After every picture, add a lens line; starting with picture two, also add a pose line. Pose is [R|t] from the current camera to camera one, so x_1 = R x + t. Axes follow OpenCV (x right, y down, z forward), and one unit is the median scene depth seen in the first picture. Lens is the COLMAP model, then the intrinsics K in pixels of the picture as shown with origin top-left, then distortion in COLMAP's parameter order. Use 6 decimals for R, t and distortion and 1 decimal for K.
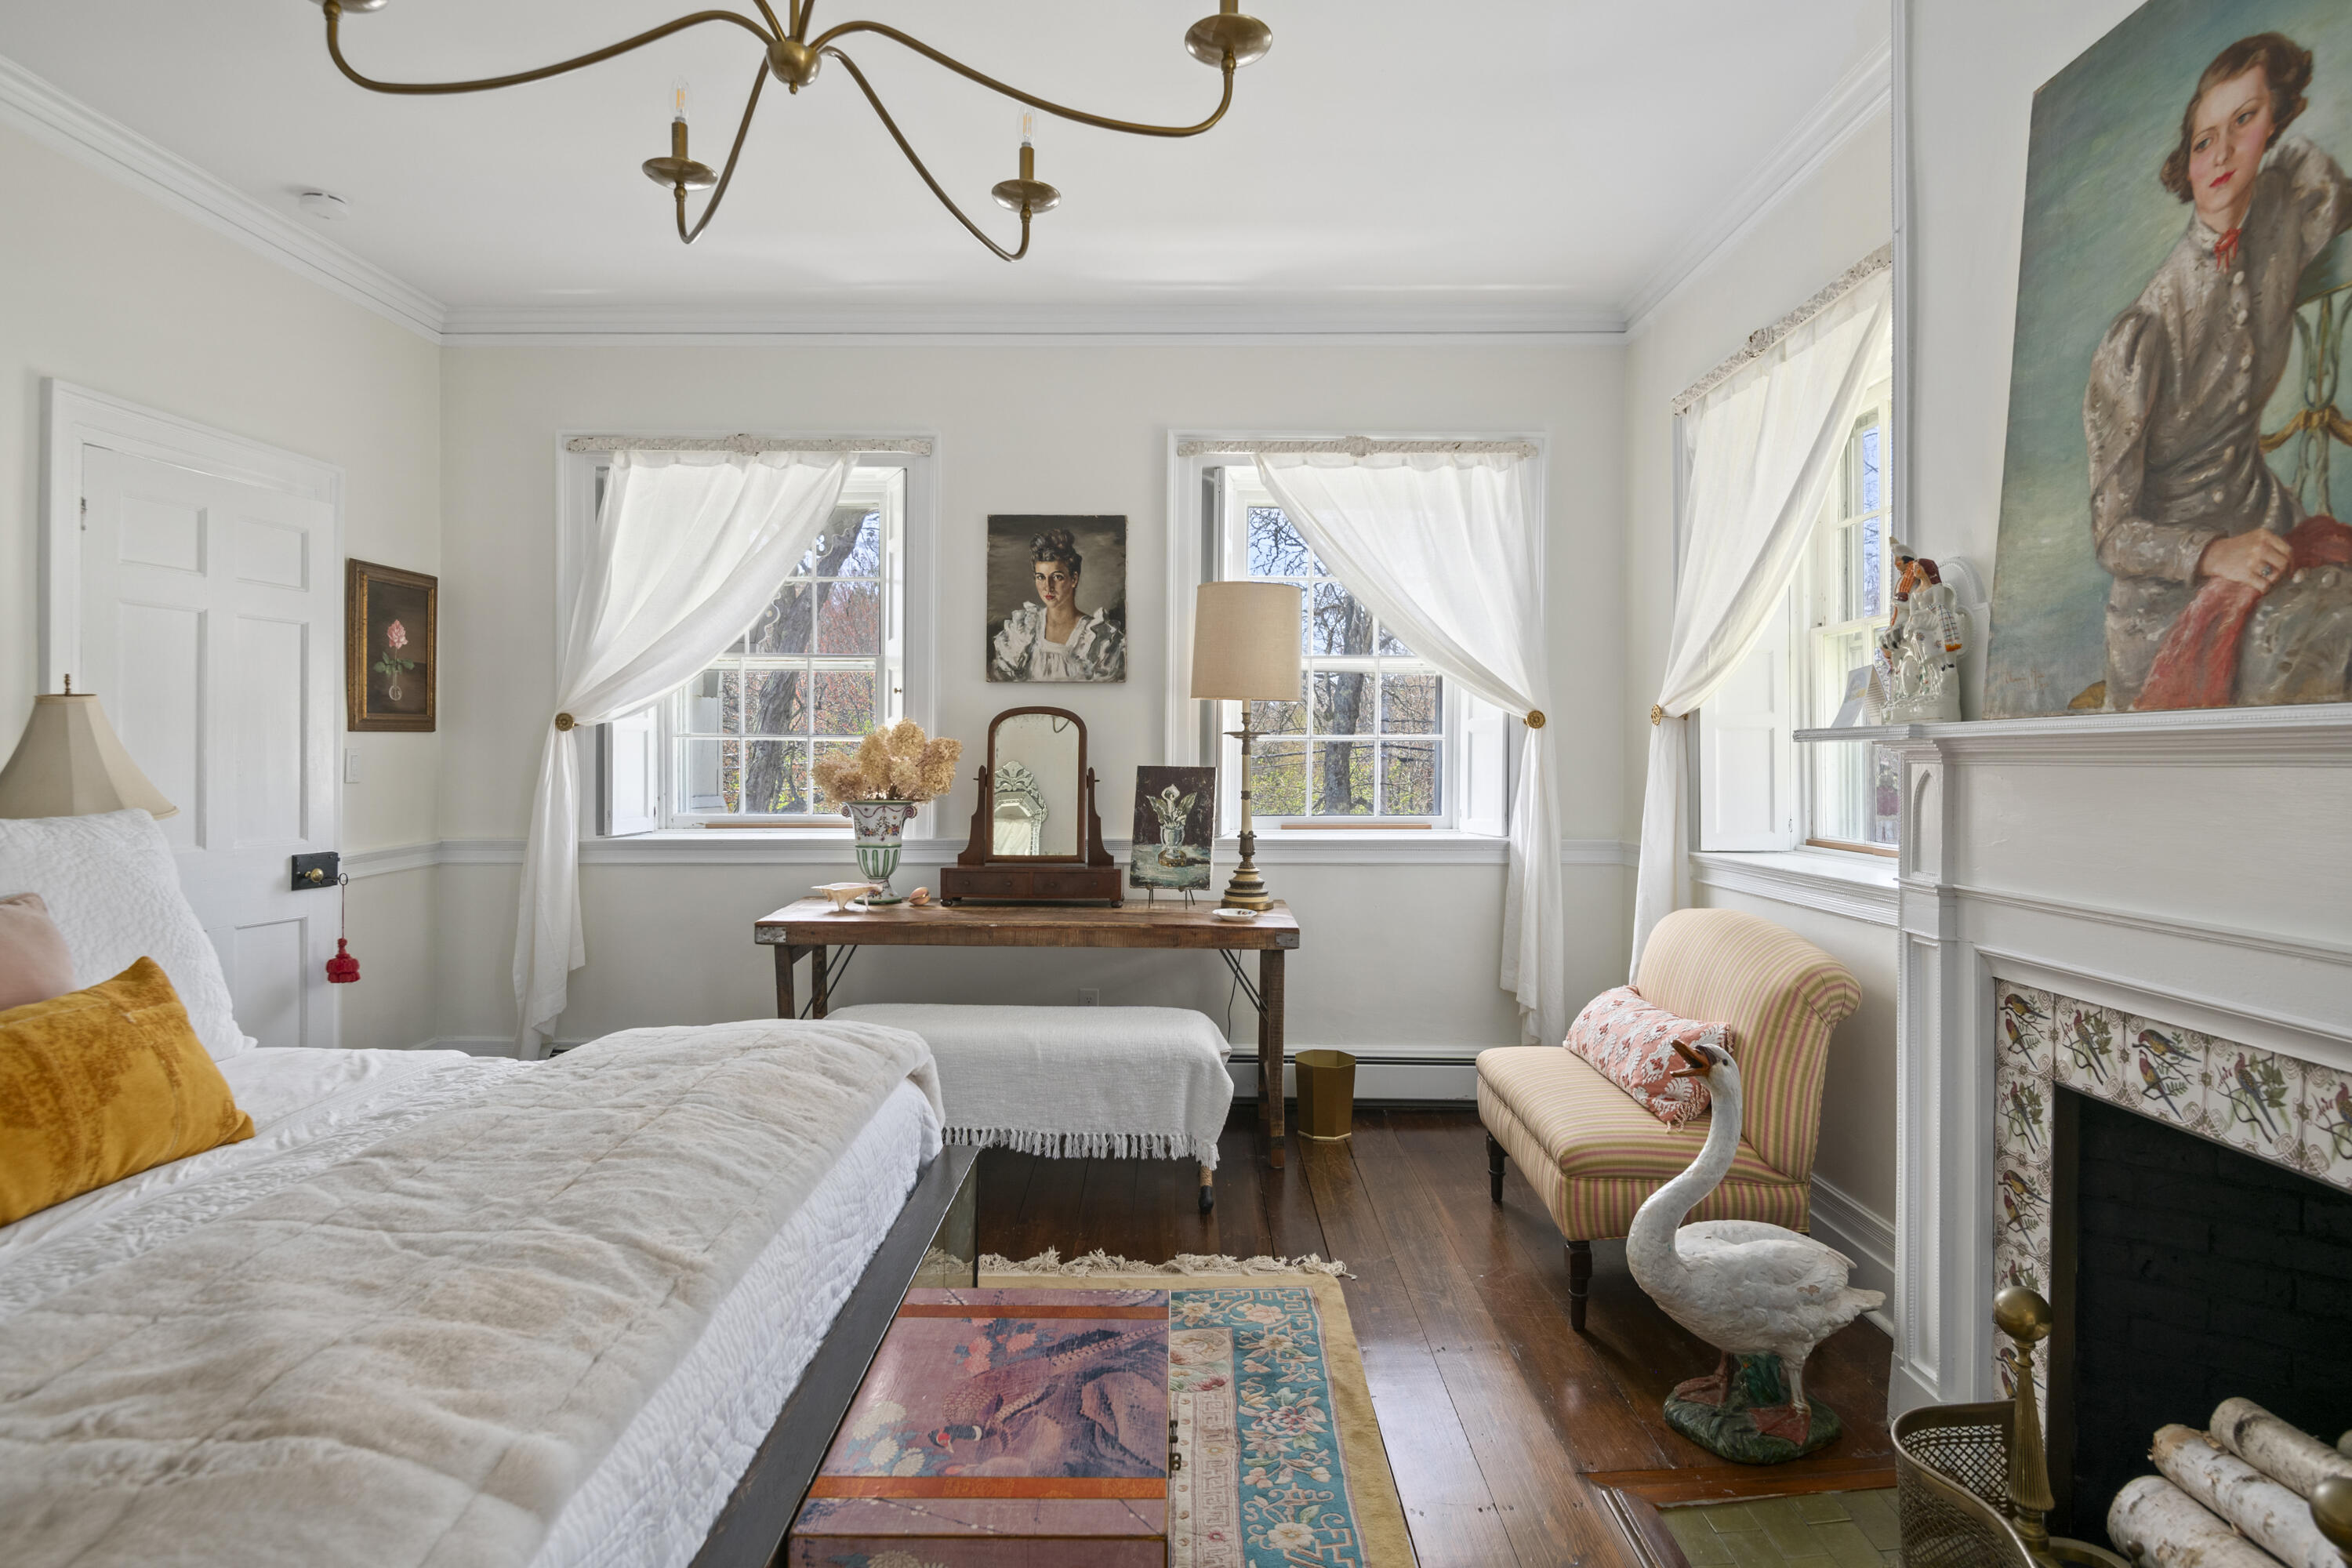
lens RADIAL K [[1240.4, 0, 1176.4], [0, 1240.4, 756.9], [0, 0, 1]] dist [-0.002040, -0.001163]
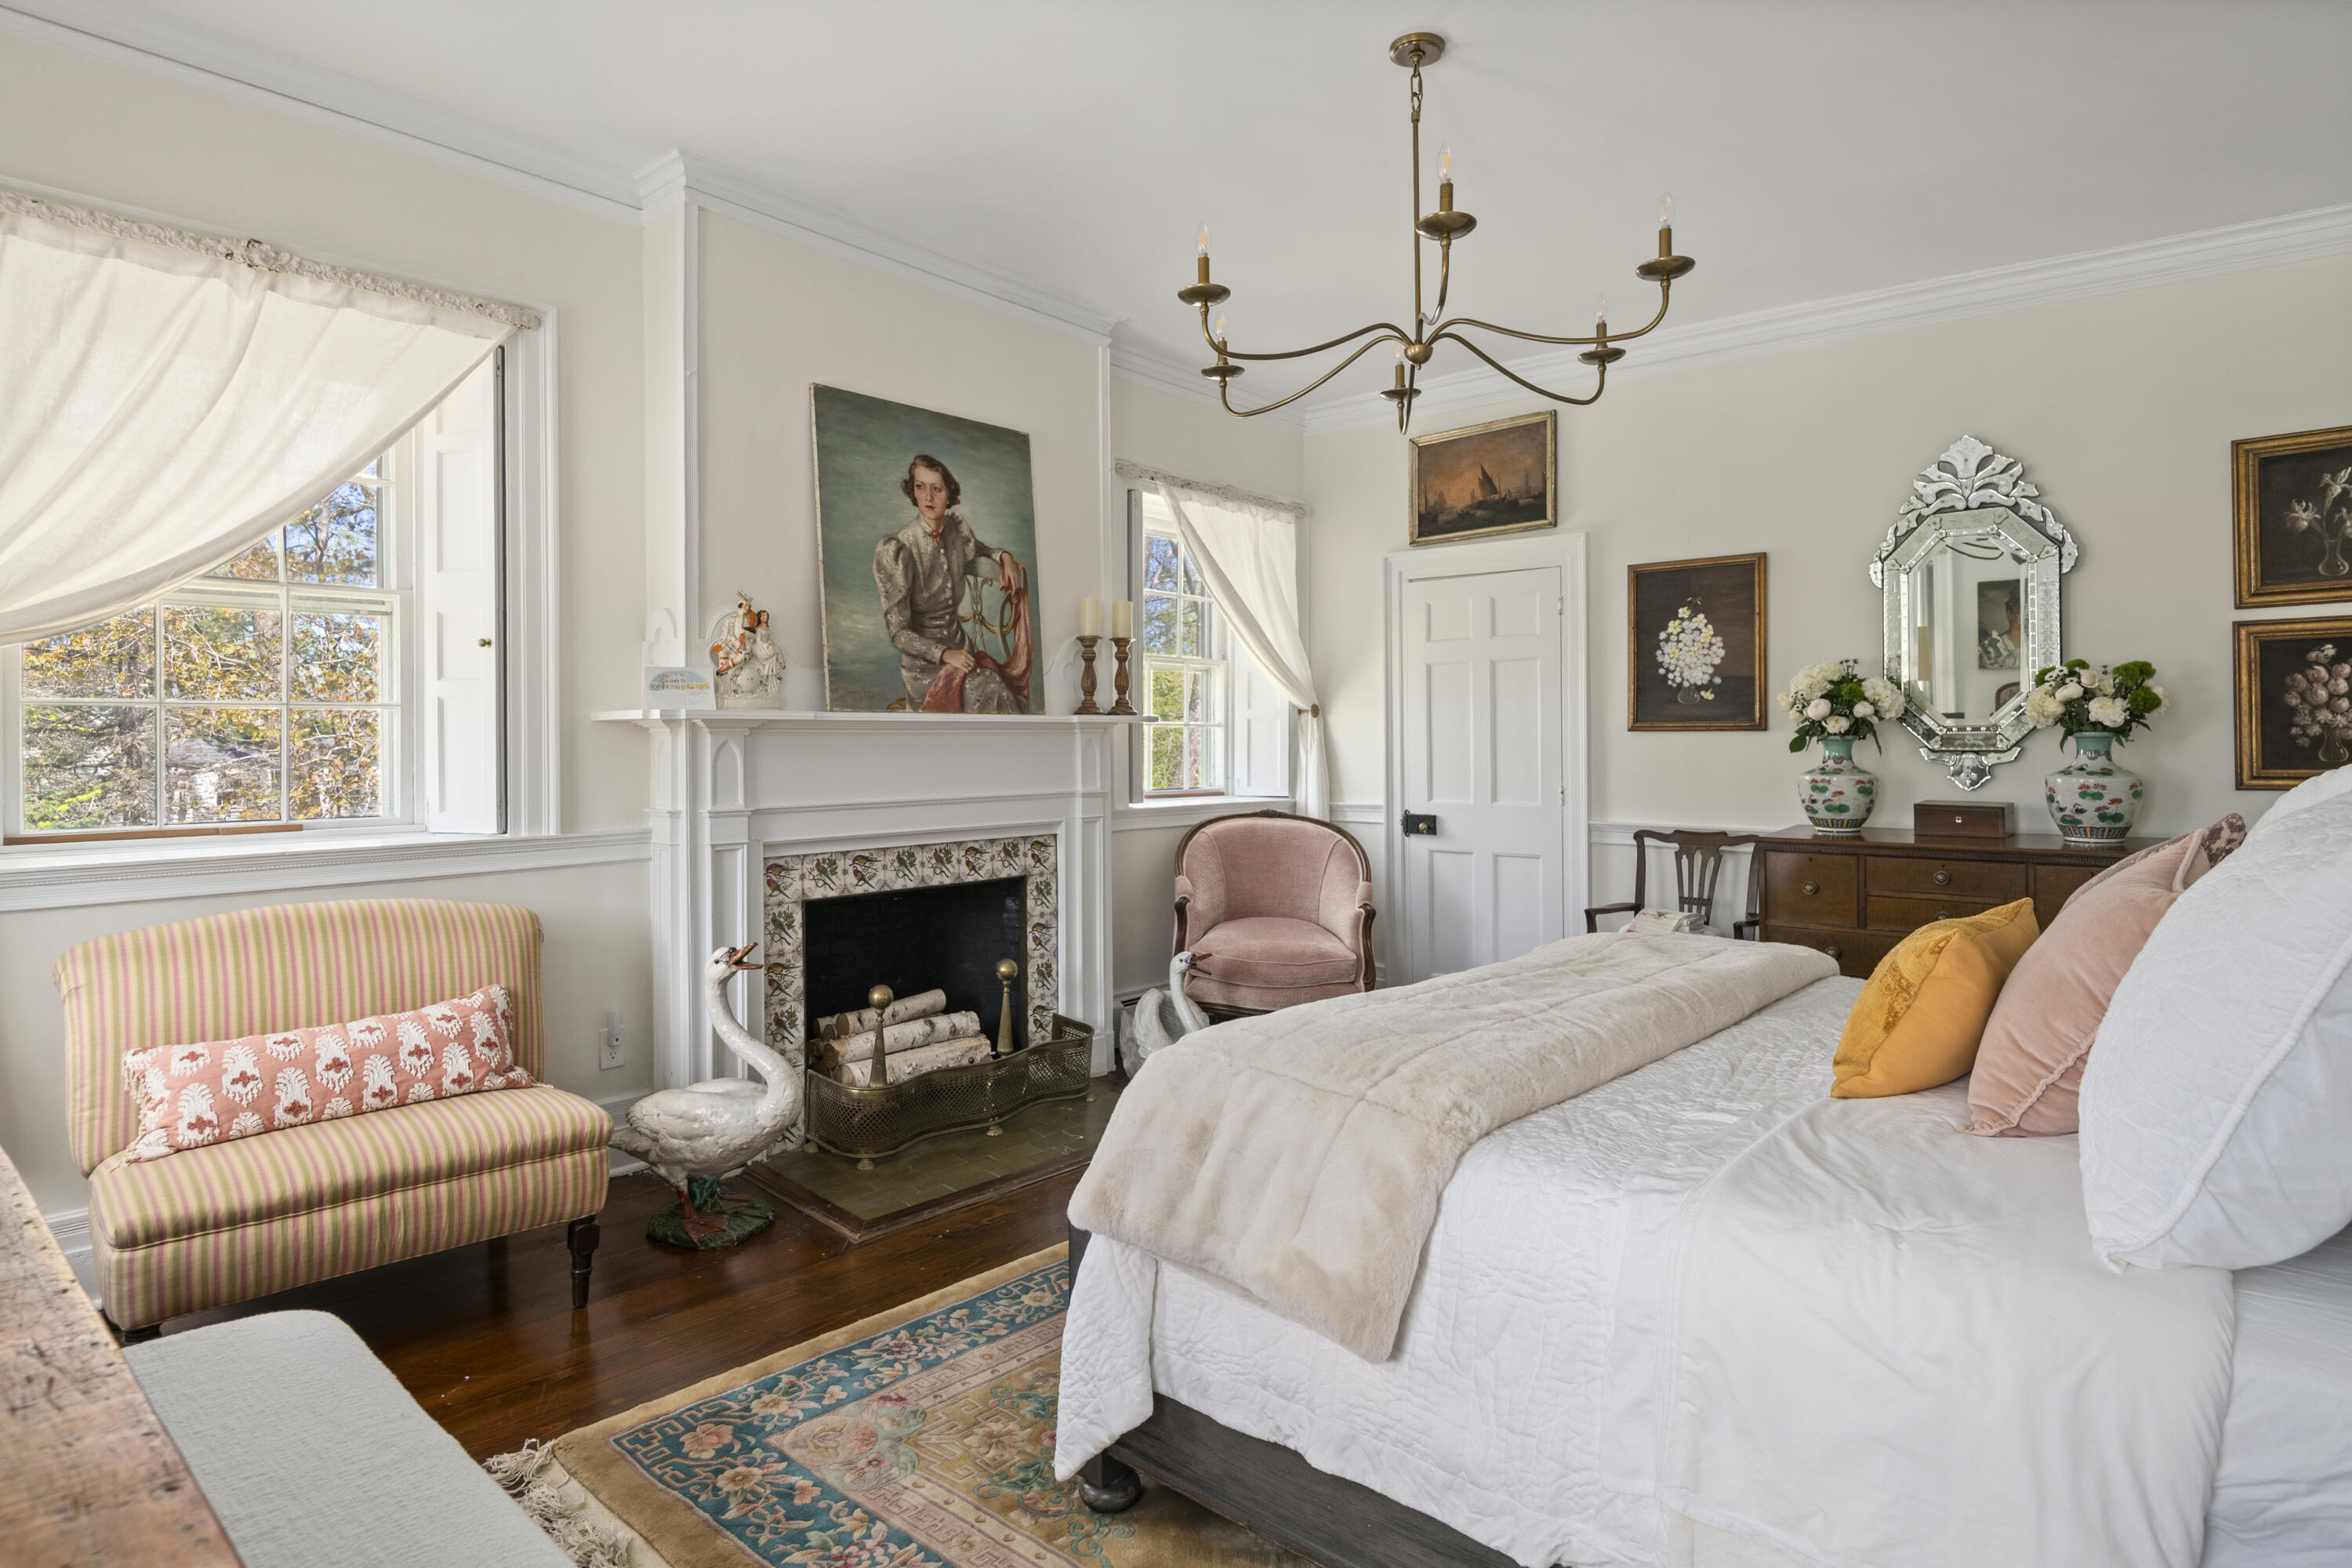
lens RADIAL K [[1248.1, 0, 1175.0], [0, 1248.1, 736.9], [0, 0, 1]] dist [0.000030, -0.000181]
pose [[-0.750007, -0.001029, 0.661430, -1.140210], [-0.000953, 0.999999, 0.000475, 0.008839], [-0.661430, -0.000274, -0.750007, 2.368305]]
